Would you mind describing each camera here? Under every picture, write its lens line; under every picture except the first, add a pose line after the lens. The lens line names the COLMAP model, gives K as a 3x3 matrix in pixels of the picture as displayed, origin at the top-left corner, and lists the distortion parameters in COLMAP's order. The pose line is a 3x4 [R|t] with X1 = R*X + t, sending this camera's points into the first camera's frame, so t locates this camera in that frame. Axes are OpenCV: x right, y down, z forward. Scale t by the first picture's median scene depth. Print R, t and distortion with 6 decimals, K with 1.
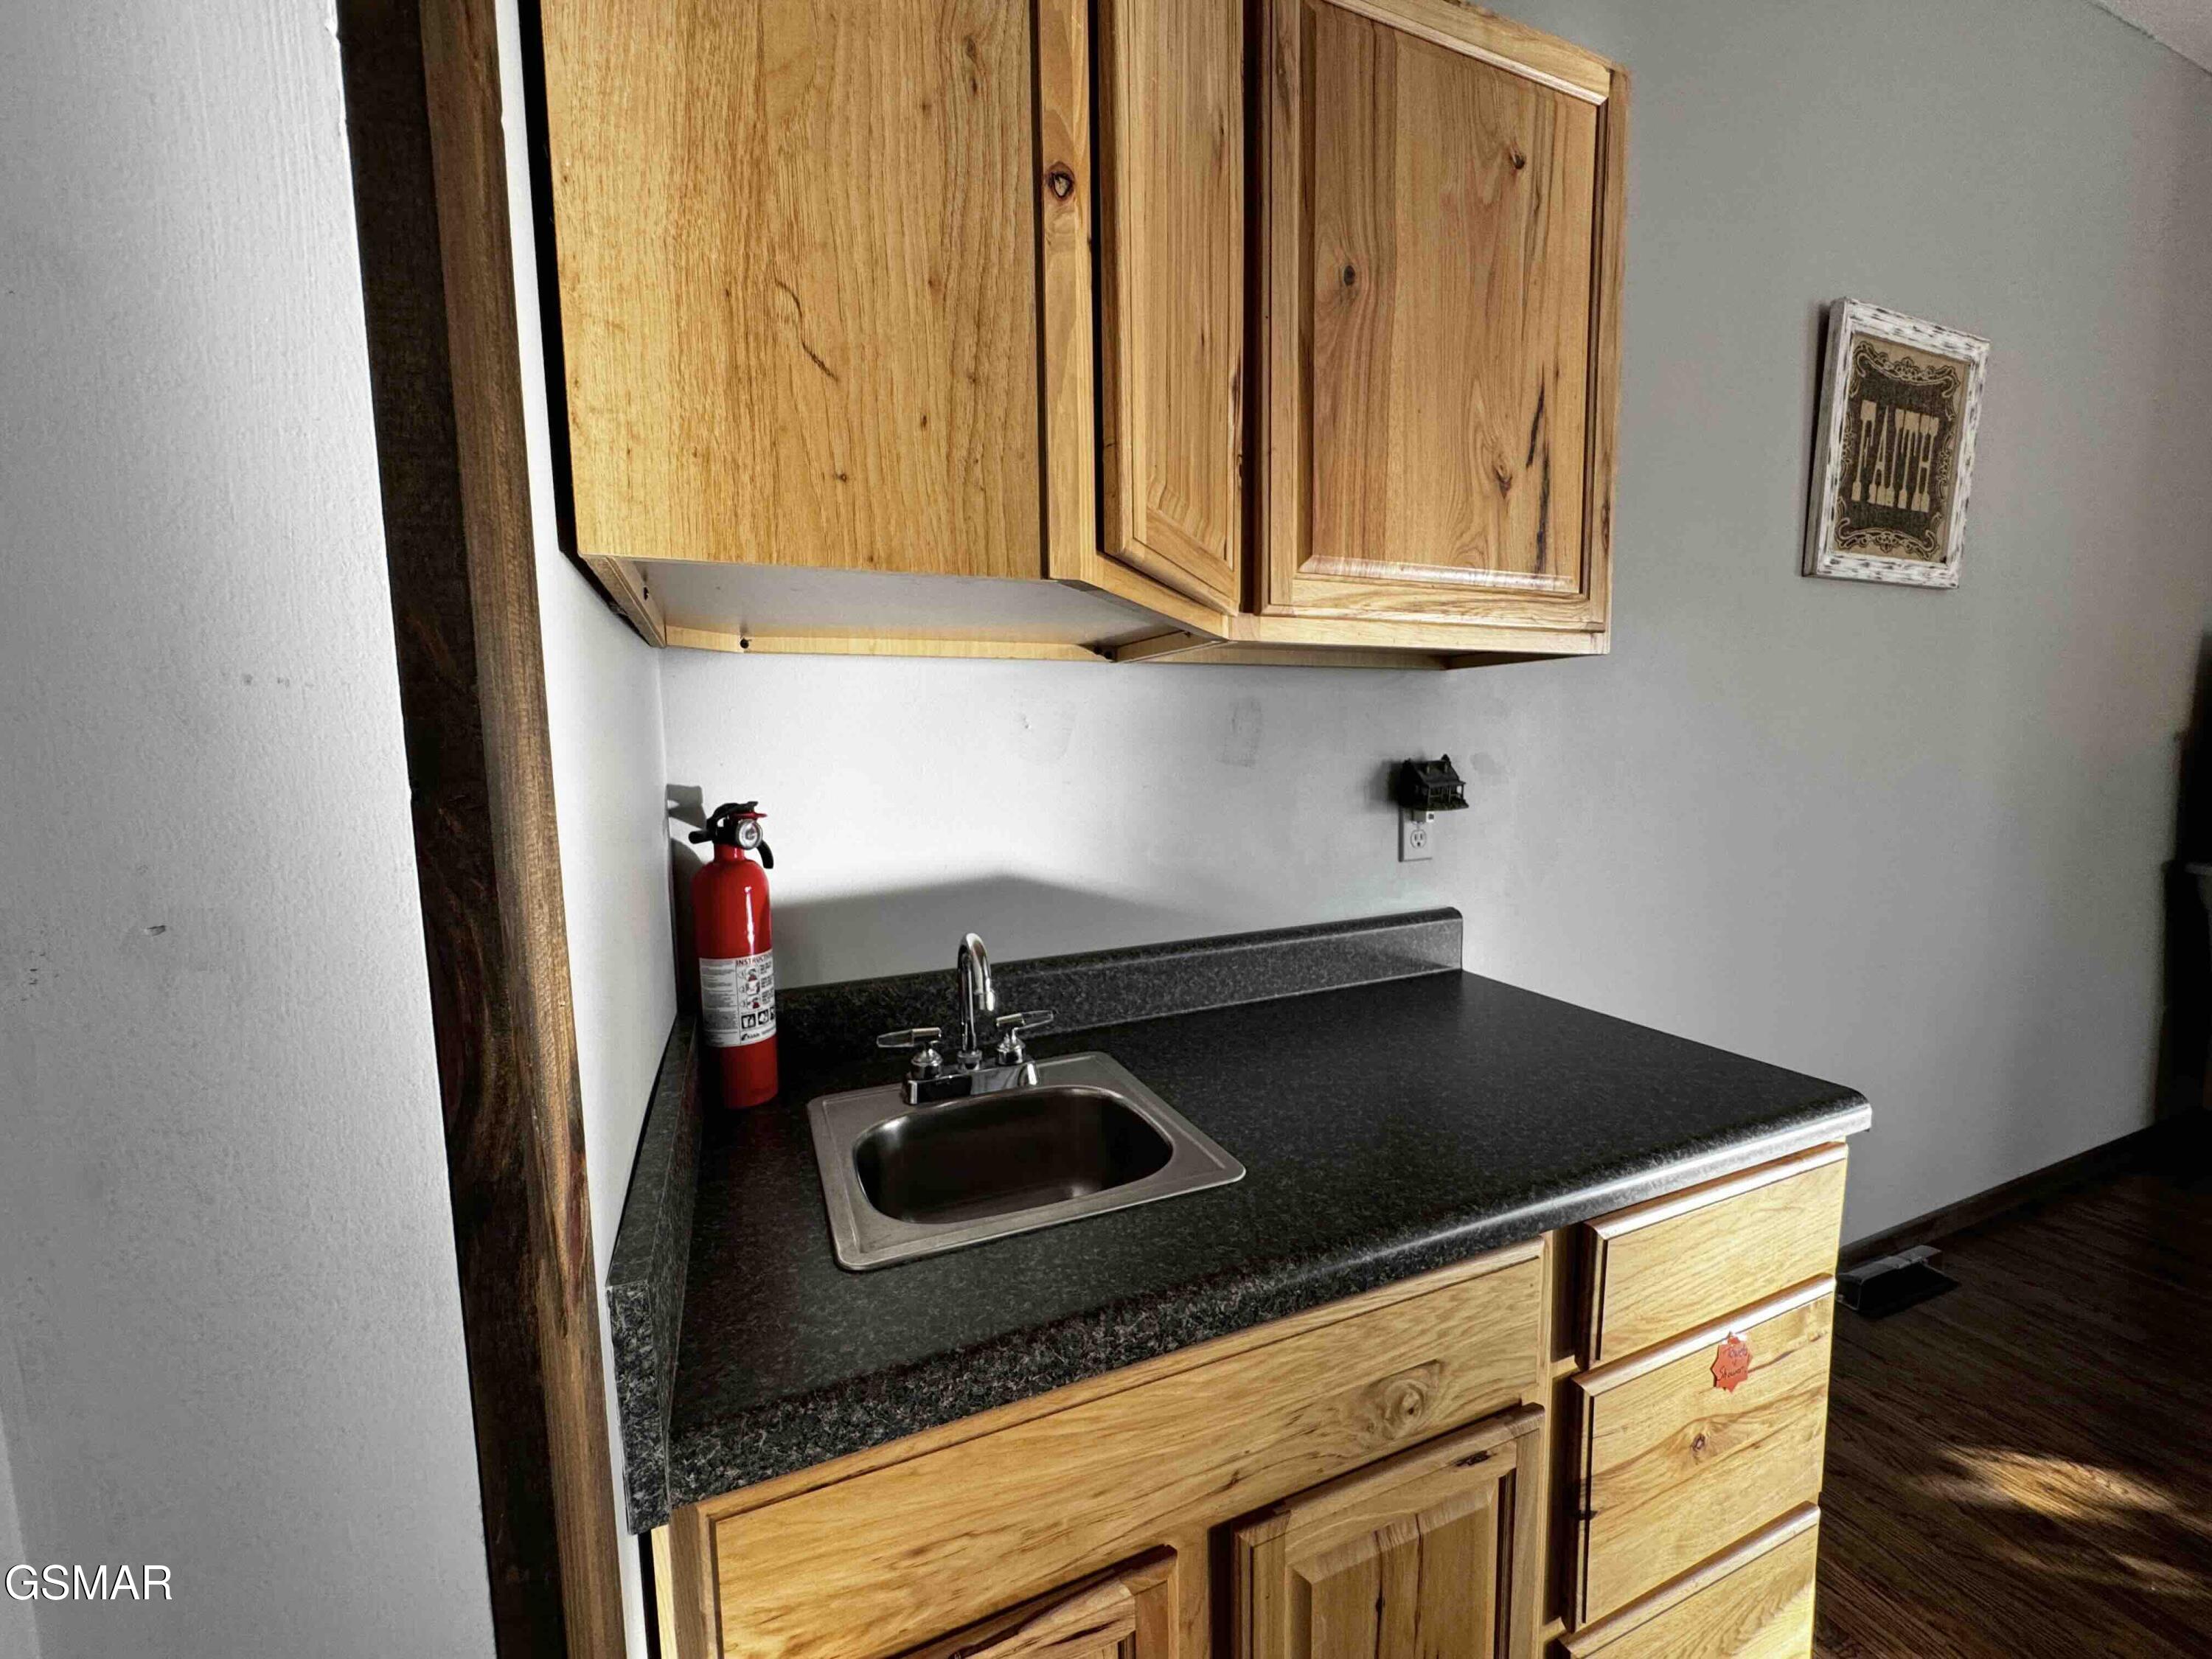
lens RADIAL K [[888.9, 0, 1106.0], [0, 888.9, 829.5], [0, 0, 1]] dist [-0.001718, -0.000425]
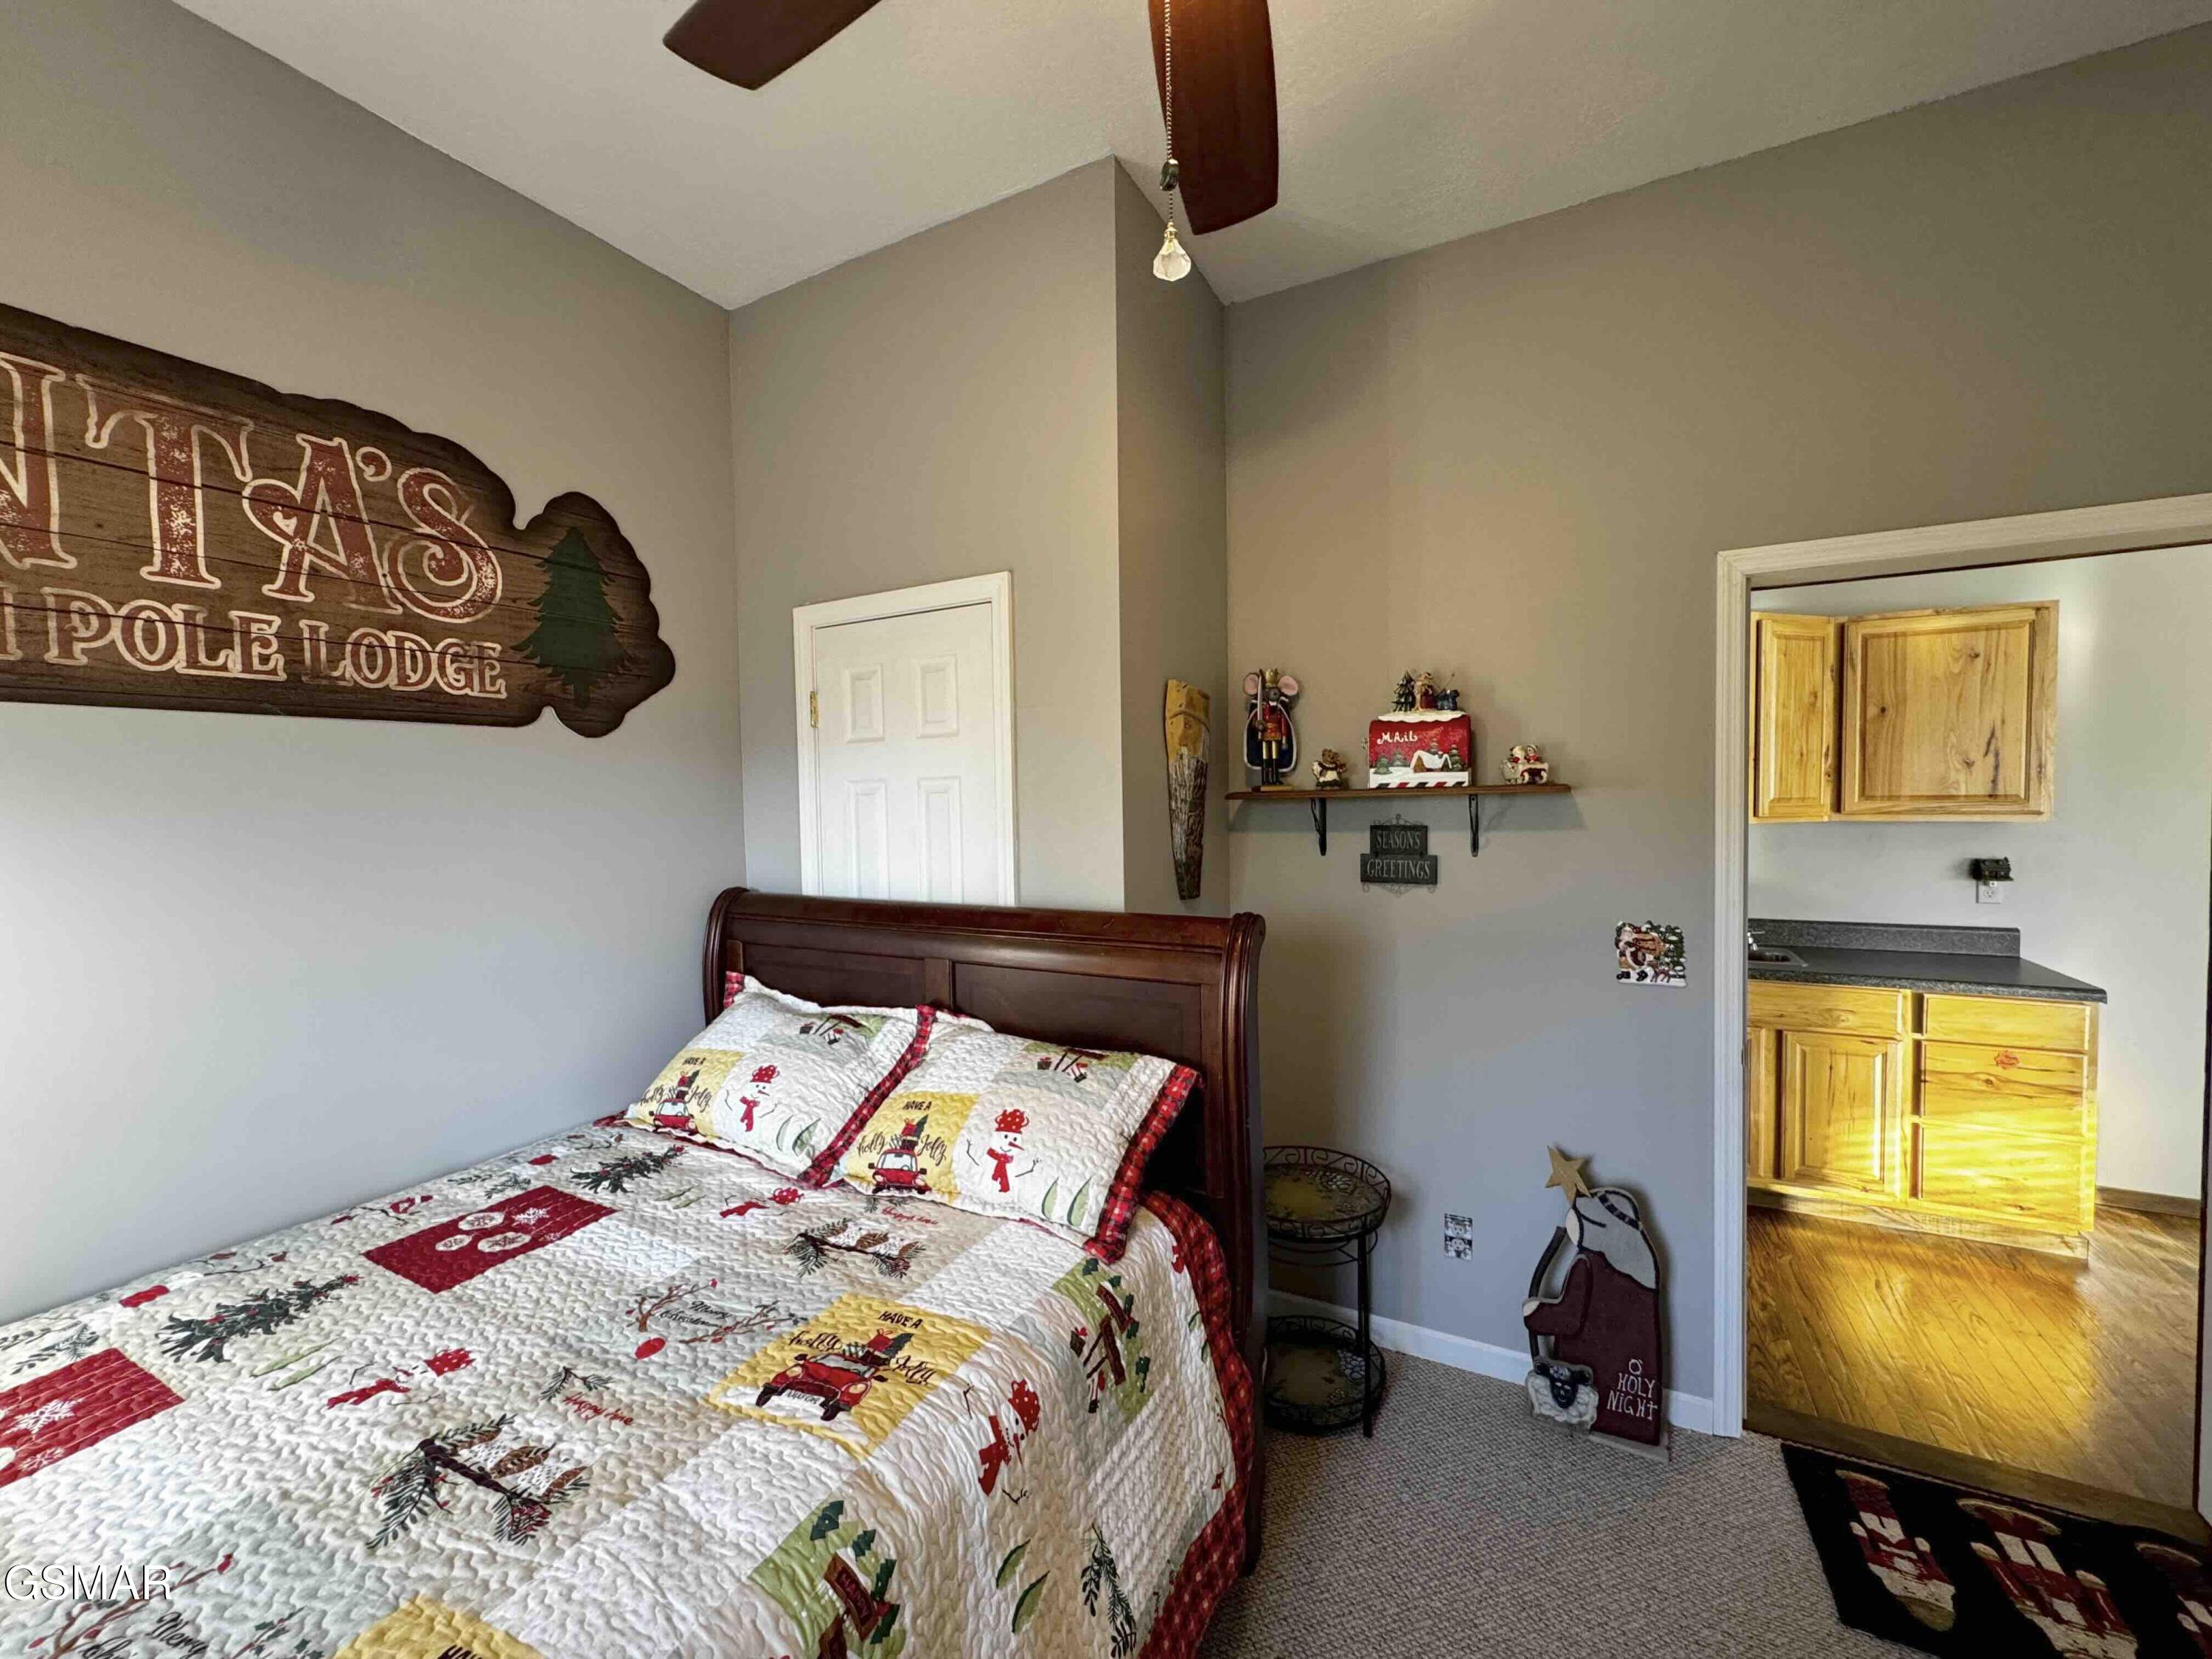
lens RADIAL K [[888.9, 0, 1106.0], [0, 888.9, 829.5], [0, 0, 1]] dist [-0.001718, -0.000425]
pose [[0.629645, 0.035368, -0.776077, 0.911349], [-0.072192, 0.997304, -0.013120, 0.052512], [0.773521, 0.064287, 0.630501, -2.872441]]
